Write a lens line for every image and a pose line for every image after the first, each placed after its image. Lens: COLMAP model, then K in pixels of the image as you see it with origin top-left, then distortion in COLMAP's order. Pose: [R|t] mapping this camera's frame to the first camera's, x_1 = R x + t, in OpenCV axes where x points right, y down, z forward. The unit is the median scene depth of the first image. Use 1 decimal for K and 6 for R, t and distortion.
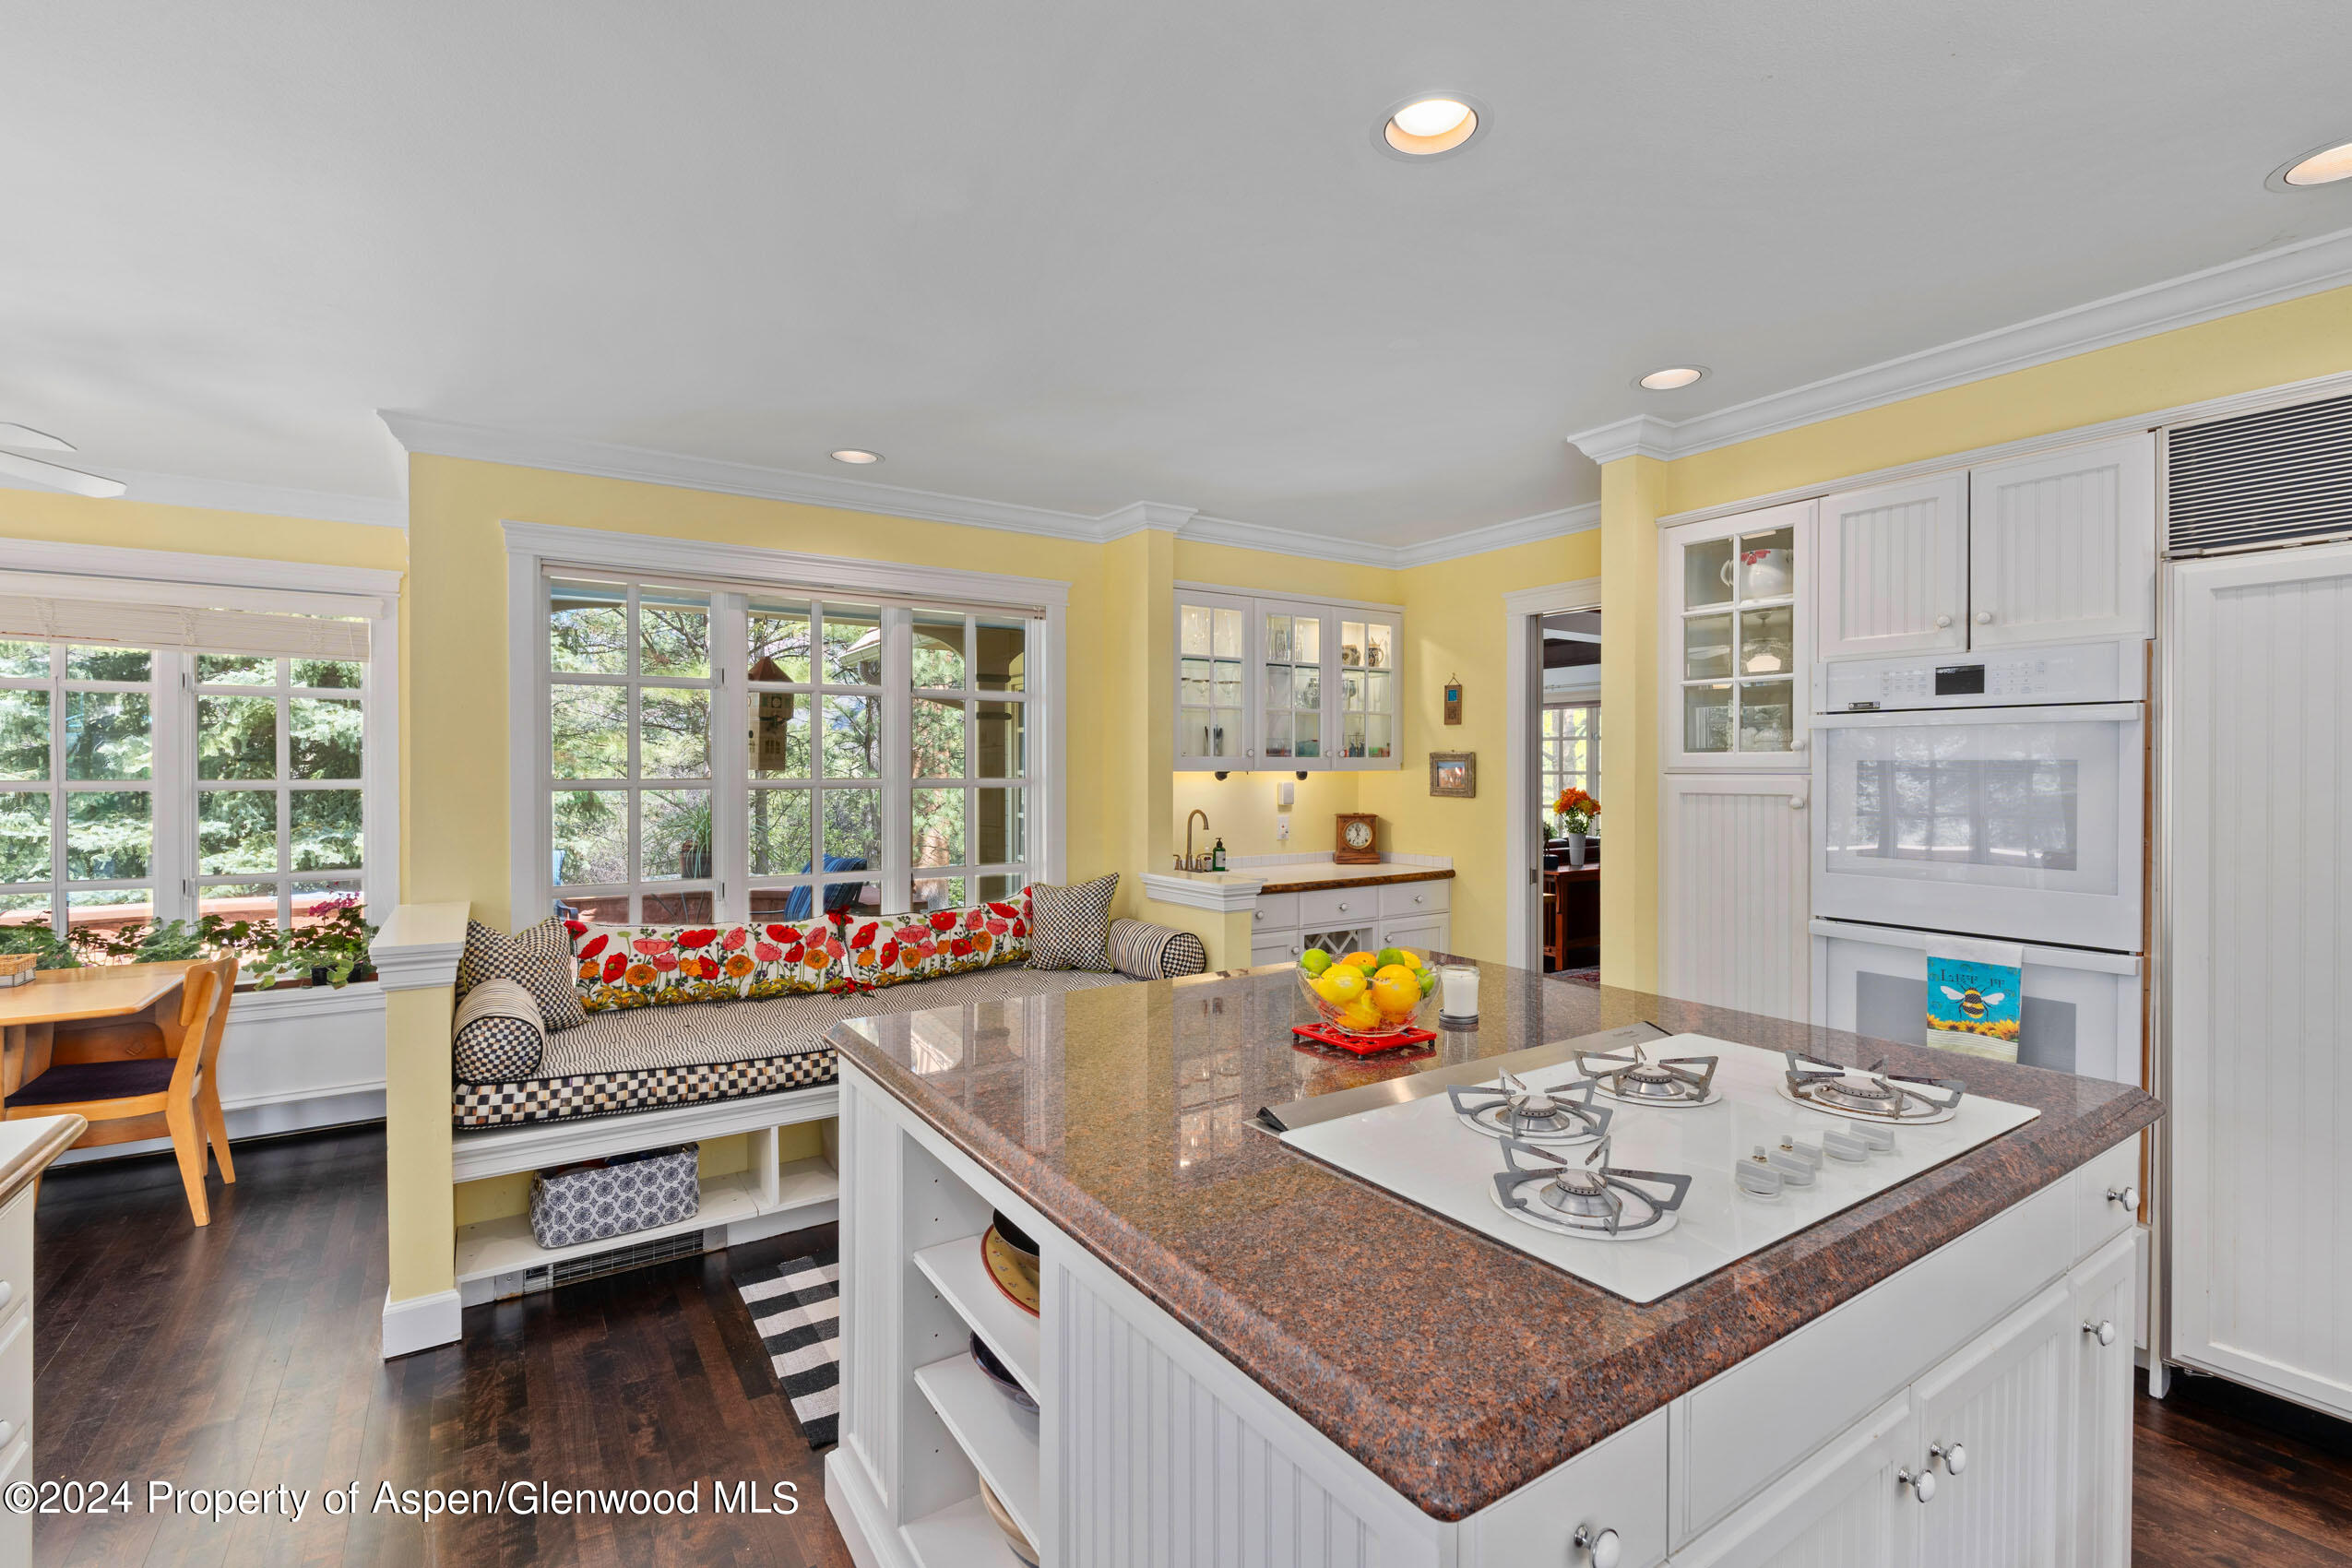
lens RADIAL K [[1051.0, 0, 1188.5], [0, 1051.0, 769.6], [0, 0, 1]] dist [-0.004425, 0.000361]
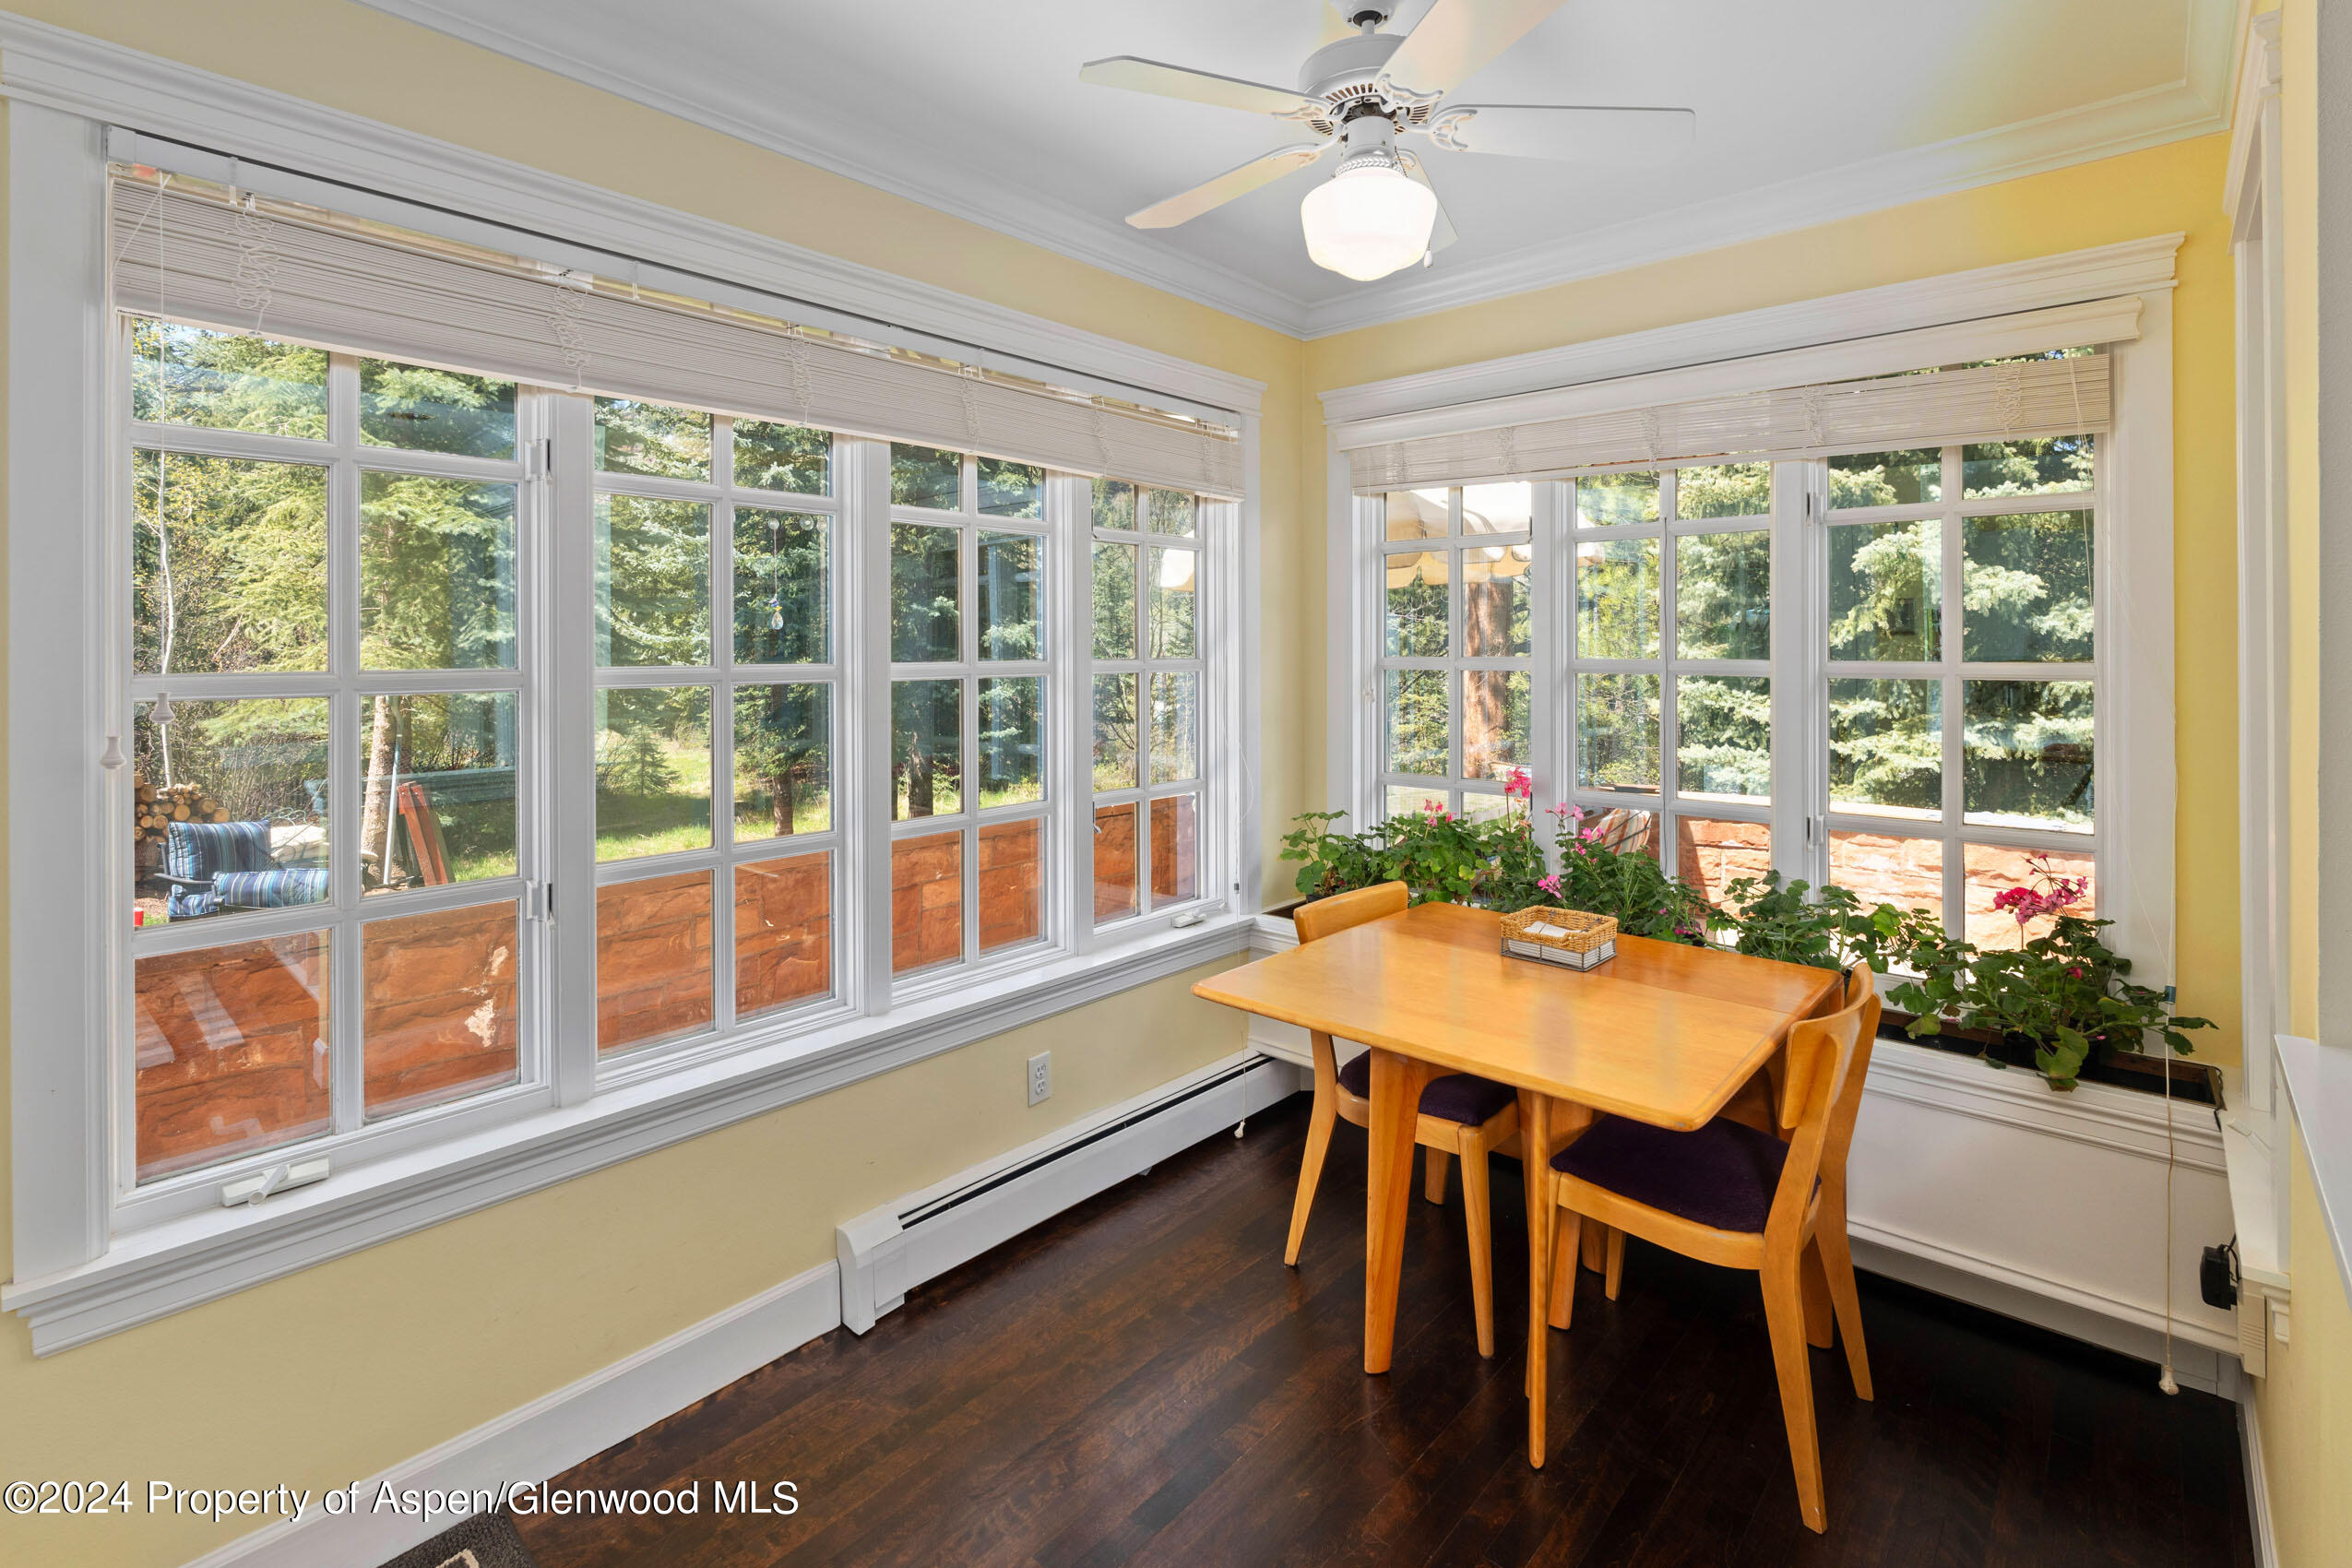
lens RADIAL K [[1051.0, 0, 1212.6], [0, 1051.0, 648.2], [0, 0, 1]] dist [-0.004425, 0.000361]
pose [[0.254889, 0.002259, -0.966968, -0.405544], [0.000378, 0.999997, 0.002435, 0.000441], [0.966970, -0.000986, 0.254887, 0.454037]]
